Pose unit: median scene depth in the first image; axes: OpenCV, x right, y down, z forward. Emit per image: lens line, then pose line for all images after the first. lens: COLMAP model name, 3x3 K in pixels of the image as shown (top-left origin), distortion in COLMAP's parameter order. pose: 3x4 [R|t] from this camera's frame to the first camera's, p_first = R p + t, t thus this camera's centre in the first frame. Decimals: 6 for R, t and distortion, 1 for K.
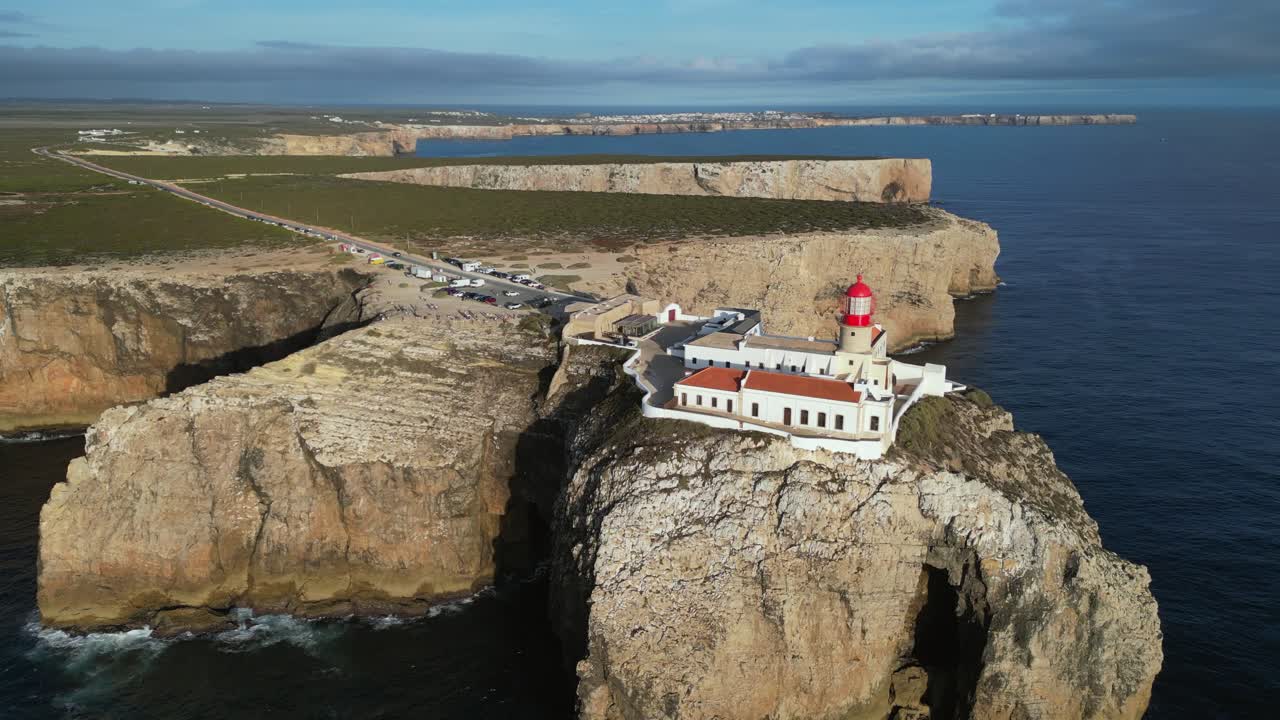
lens RADIAL K [[978.7, 0, 640.0], [0, 978.7, 360.0], [0, 0, 1]] dist [0.038612, -0.010580]
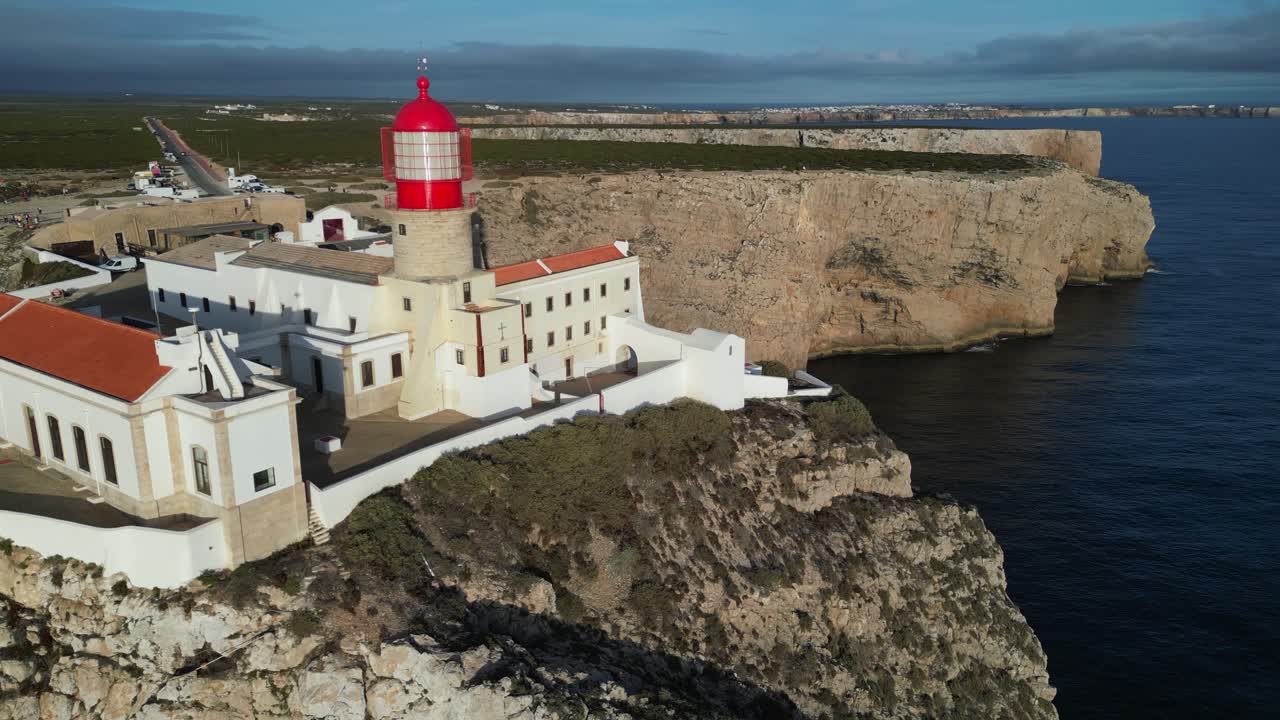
lens RADIAL K [[978.7, 0, 640.0], [0, 978.7, 360.0], [0, 0, 1]] dist [0.038612, -0.010580]
pose [[0.983432, 0.049568, -0.174371, 0.168652], [-0.049493, 0.998763, 0.004782, 0.008346], [0.174393, 0.003928, 0.984668, 0.280964]]
